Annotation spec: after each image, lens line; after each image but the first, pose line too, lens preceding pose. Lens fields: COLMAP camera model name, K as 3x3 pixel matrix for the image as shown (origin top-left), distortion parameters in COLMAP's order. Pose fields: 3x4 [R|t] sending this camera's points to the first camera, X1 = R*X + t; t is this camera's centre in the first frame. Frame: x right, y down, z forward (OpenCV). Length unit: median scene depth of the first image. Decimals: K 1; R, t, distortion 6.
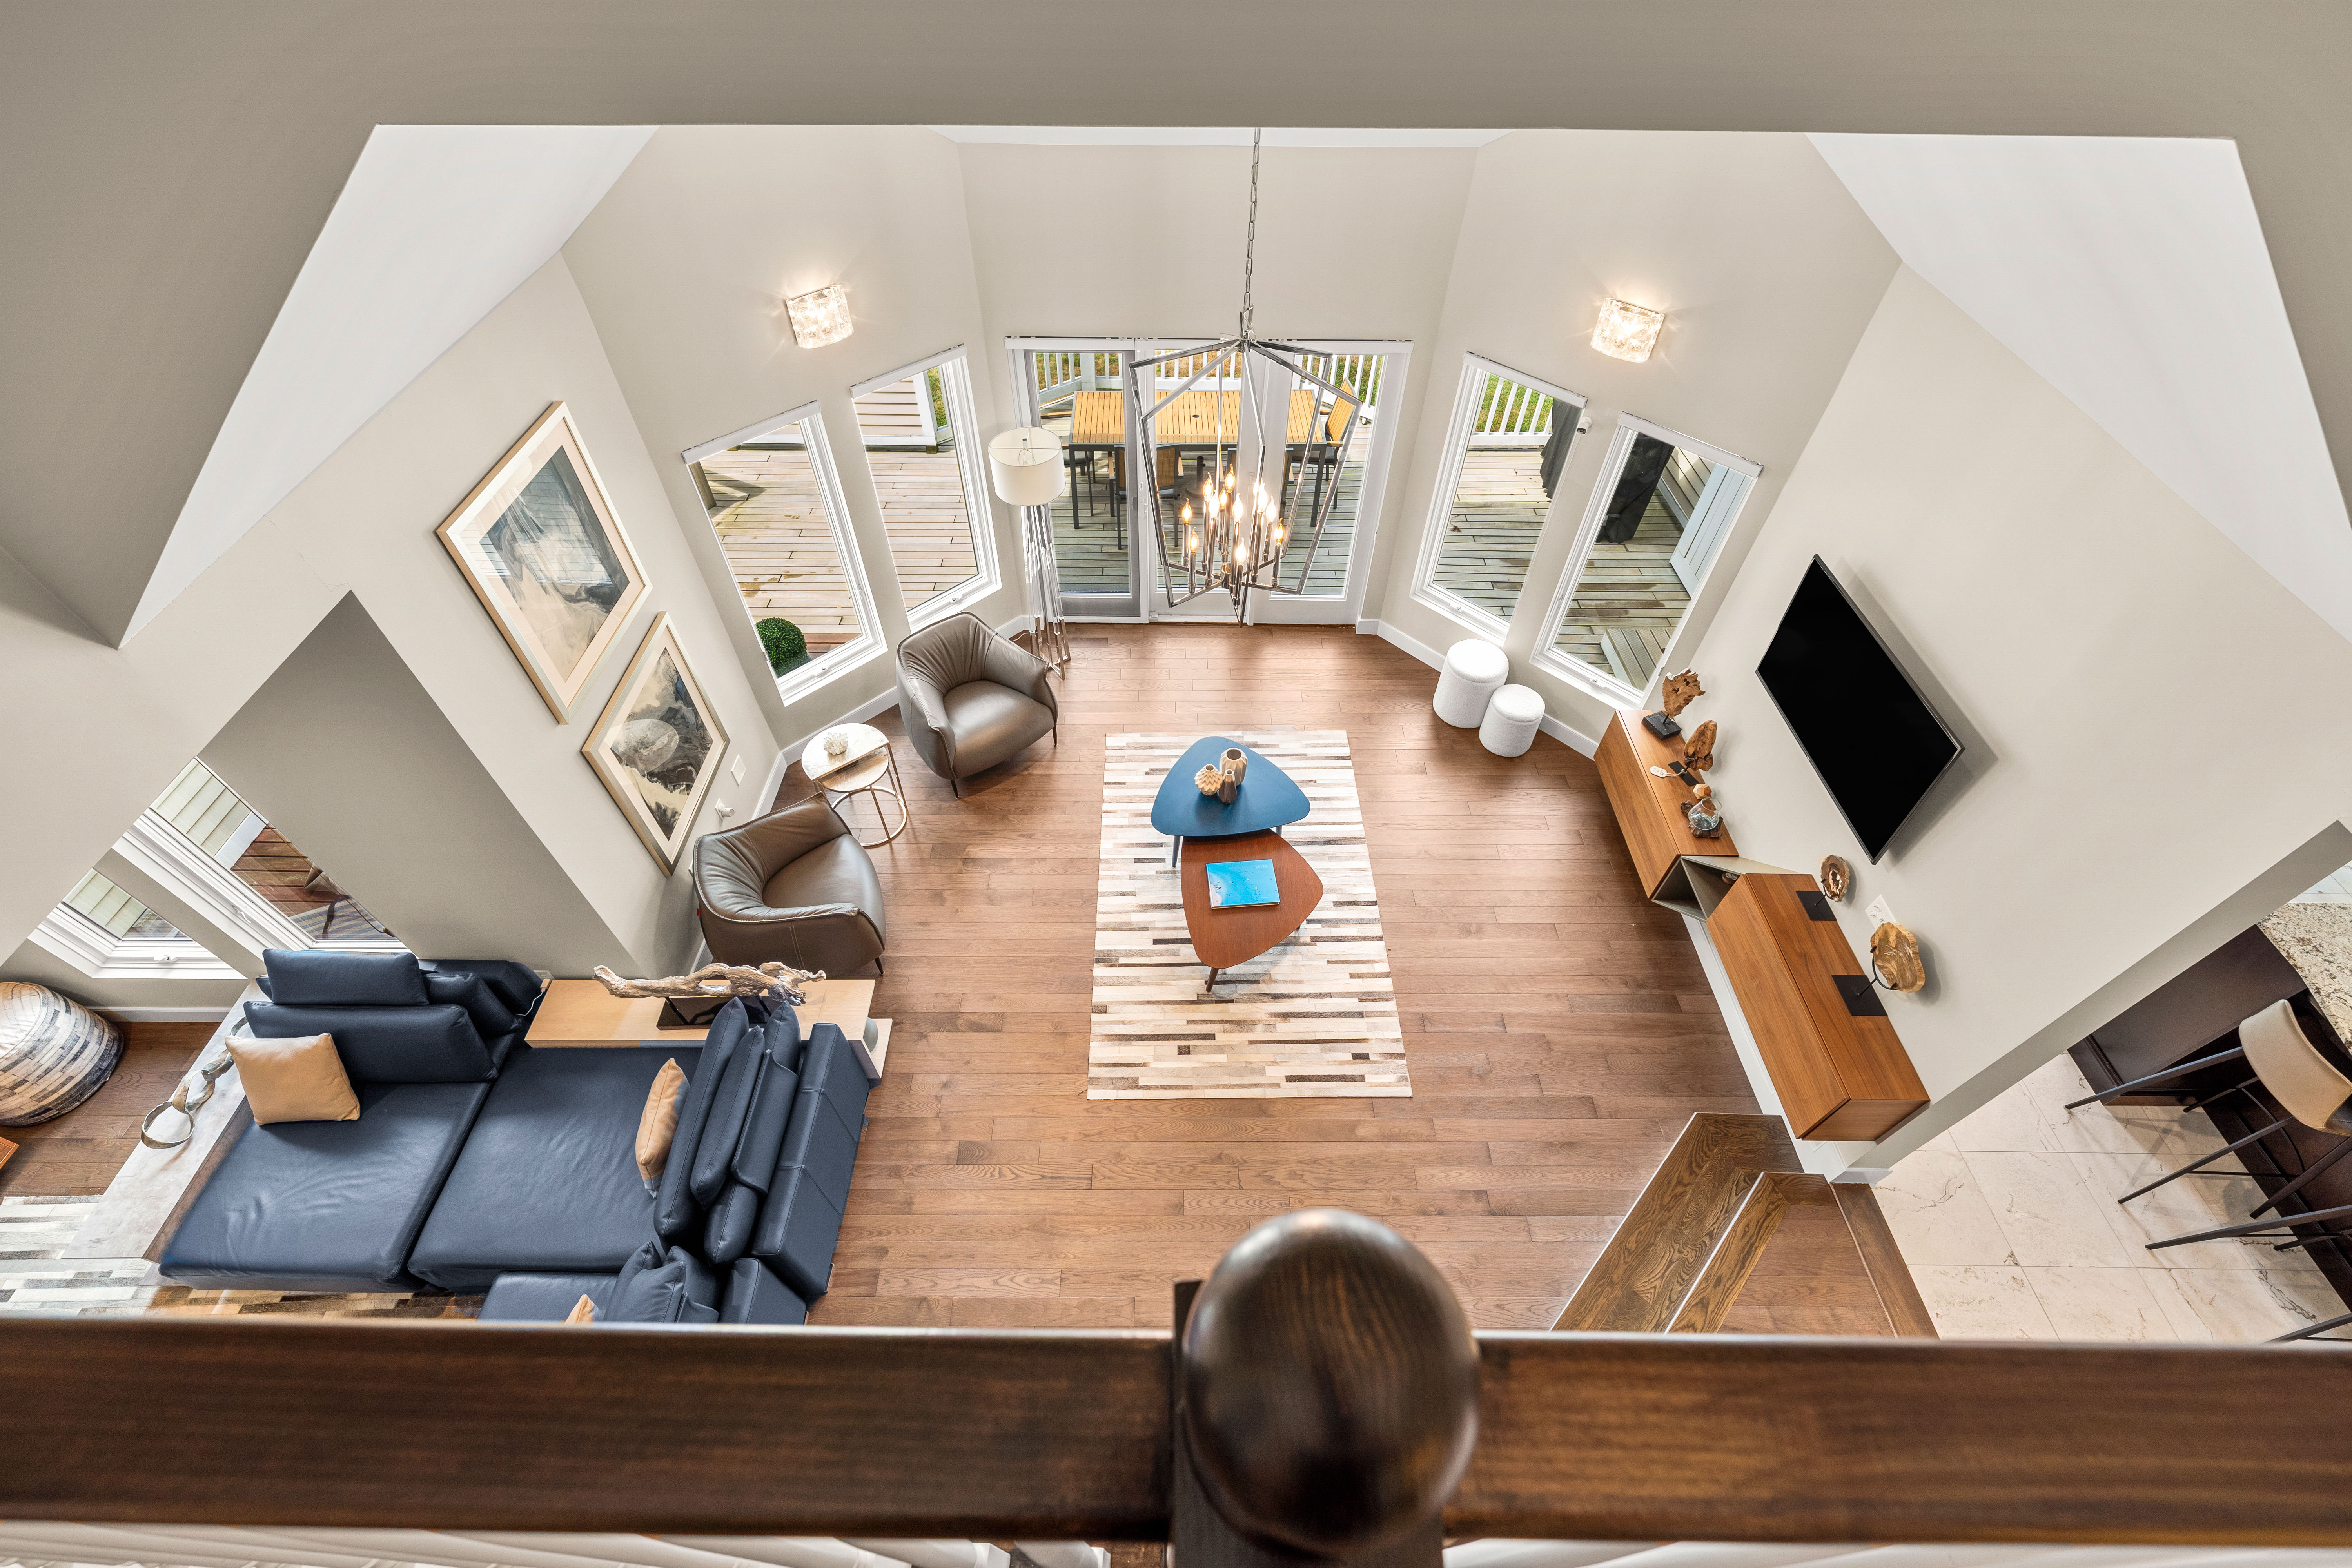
lens RADIAL K [[978.5, 0, 1160.3], [0, 978.5, 781.4], [0, 0, 1]] dist [0.010929, -0.000008]
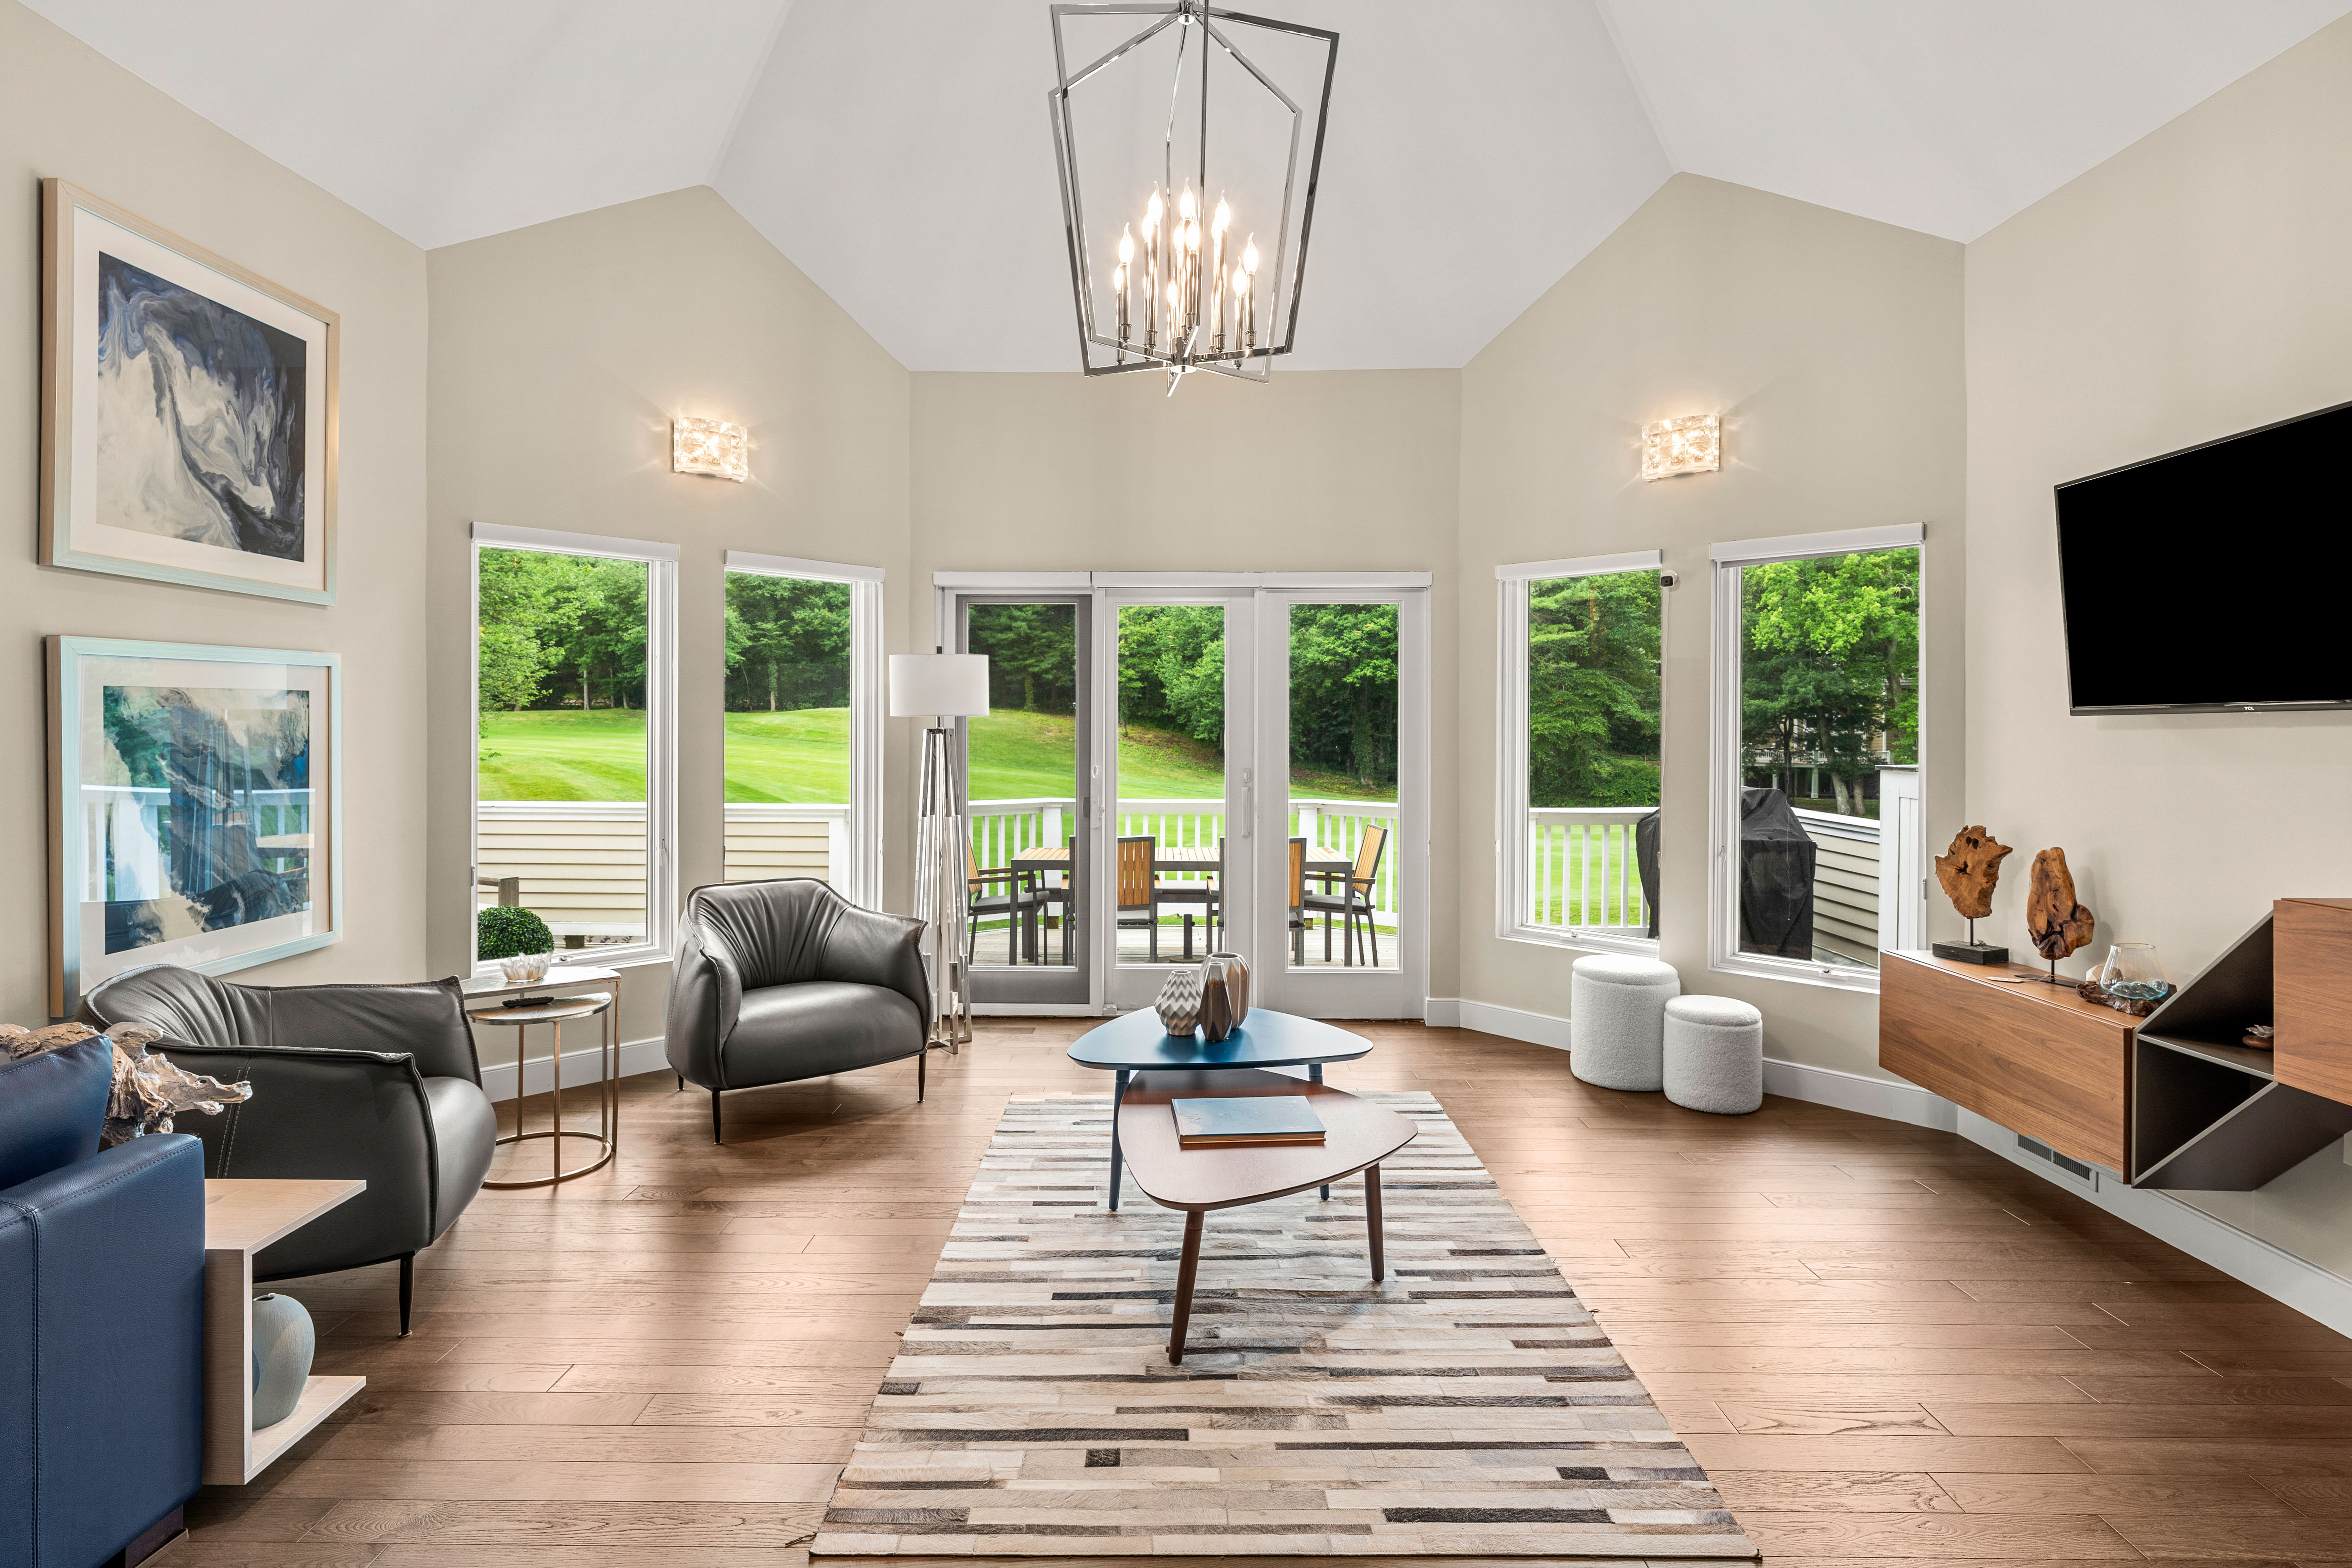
lens RADIAL K [[1185.6, 0, 1160.3], [0, 1185.6, 727.3], [0, 0, 1]] dist [0.005161, -0.002959]
pose [[0.999929, 0.006687, -0.009814, 0.048363], [-0.011777, 0.664607, -0.747100, 0.426583], [0.001526, 0.747163, 0.664639, 0.493139]]
